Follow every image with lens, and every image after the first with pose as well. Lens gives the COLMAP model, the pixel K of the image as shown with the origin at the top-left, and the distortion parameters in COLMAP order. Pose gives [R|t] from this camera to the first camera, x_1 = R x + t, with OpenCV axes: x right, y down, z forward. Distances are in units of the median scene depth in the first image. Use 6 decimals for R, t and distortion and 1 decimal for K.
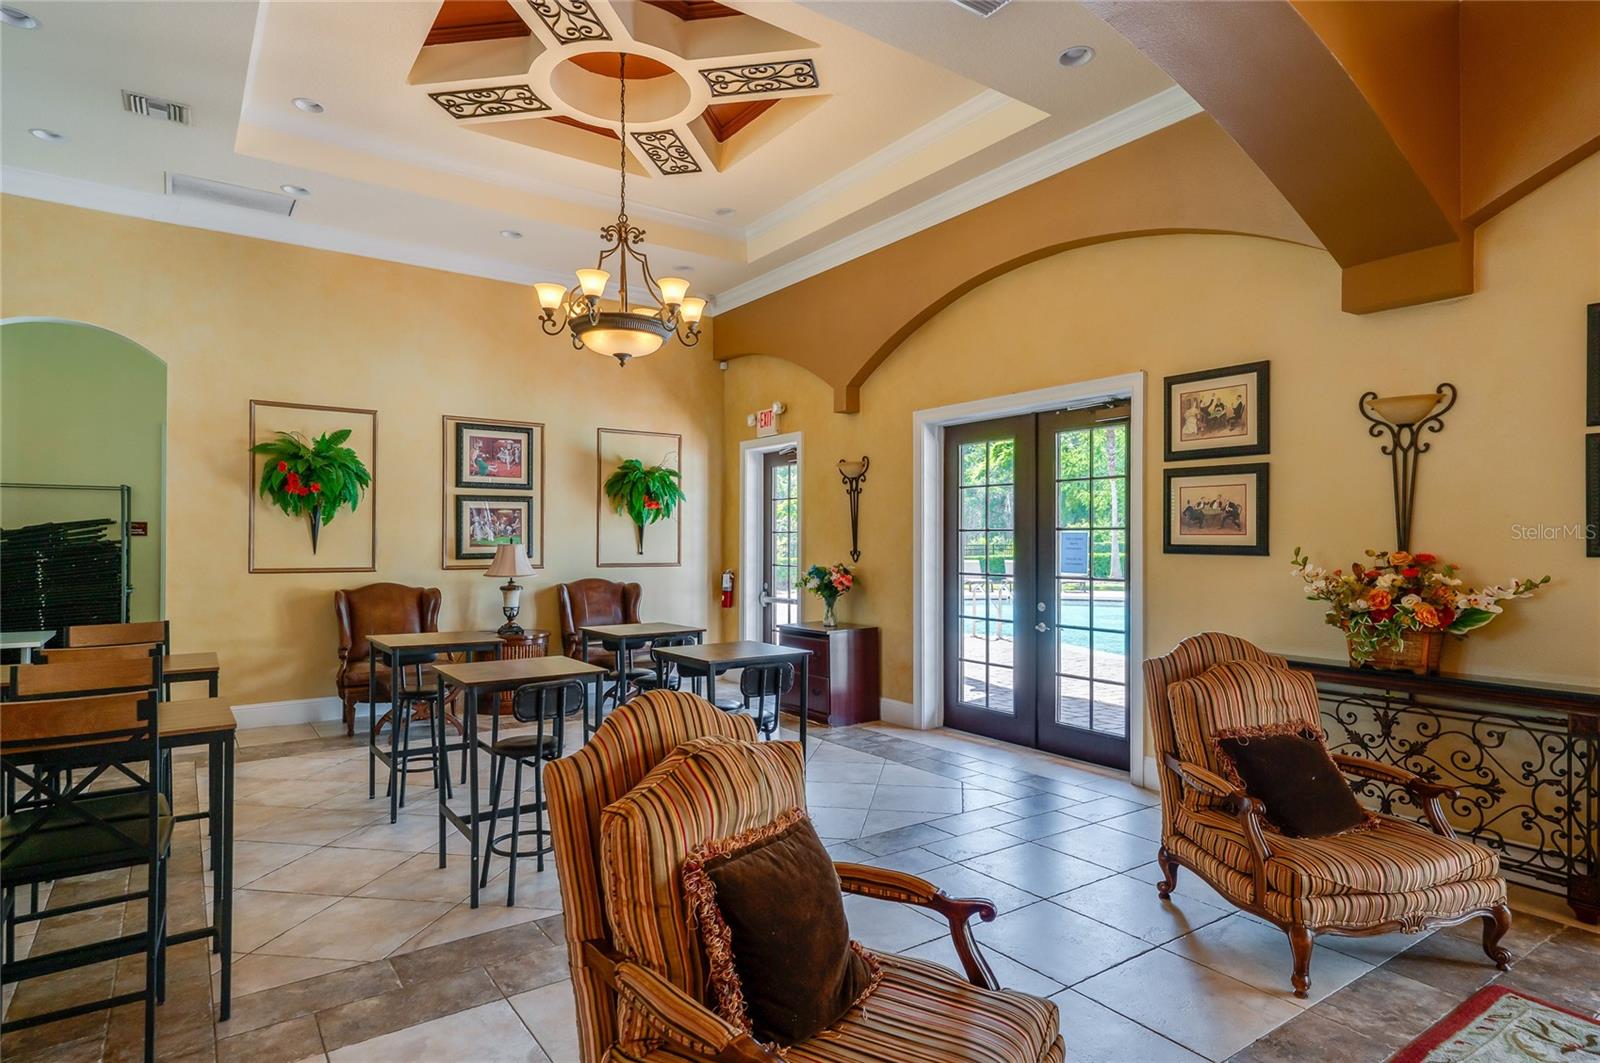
lens RADIAL K [[854.8, 0, 826.2], [0, 854.8, 540.4], [0, 0, 1]] dist [-0.001229, 0.000215]
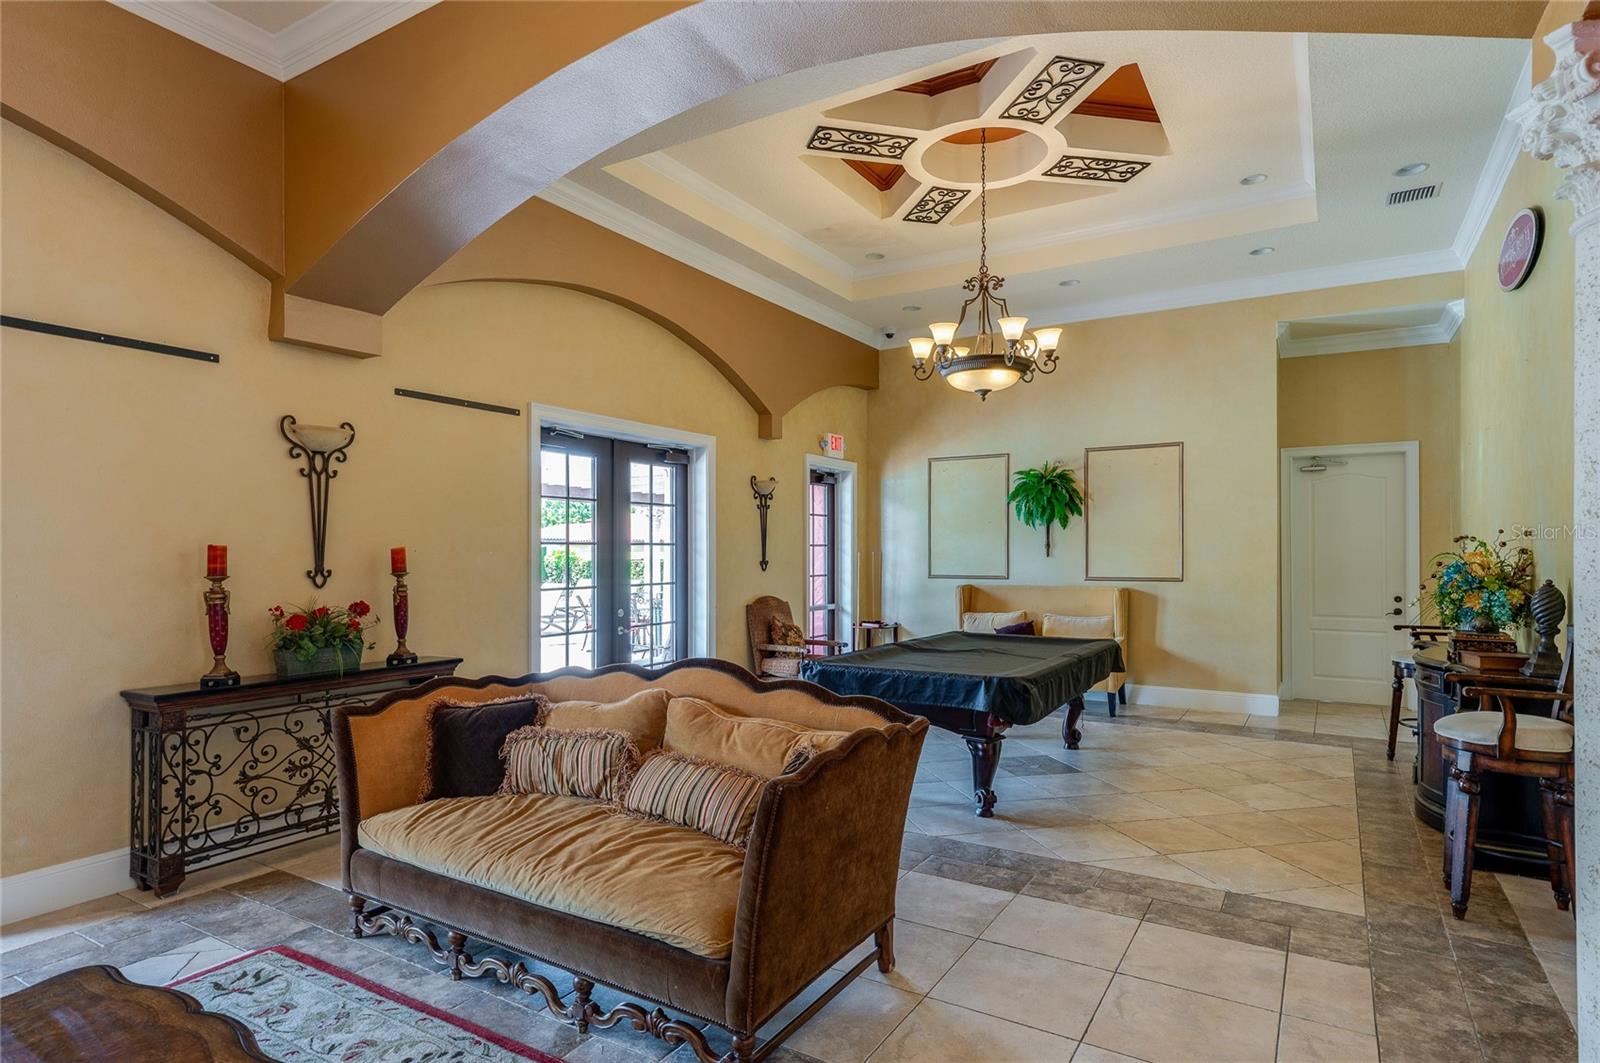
lens RADIAL K [[854.8, 0, 826.2], [0, 854.8, 540.4], [0, 0, 1]] dist [-0.001229, 0.000215]
pose [[-0.371493, 0.015469, 0.928307, -0.607093], [0.006290, 0.999880, -0.014145, 0.000735], [-0.928414, 0.000585, -0.371546, 0.803244]]
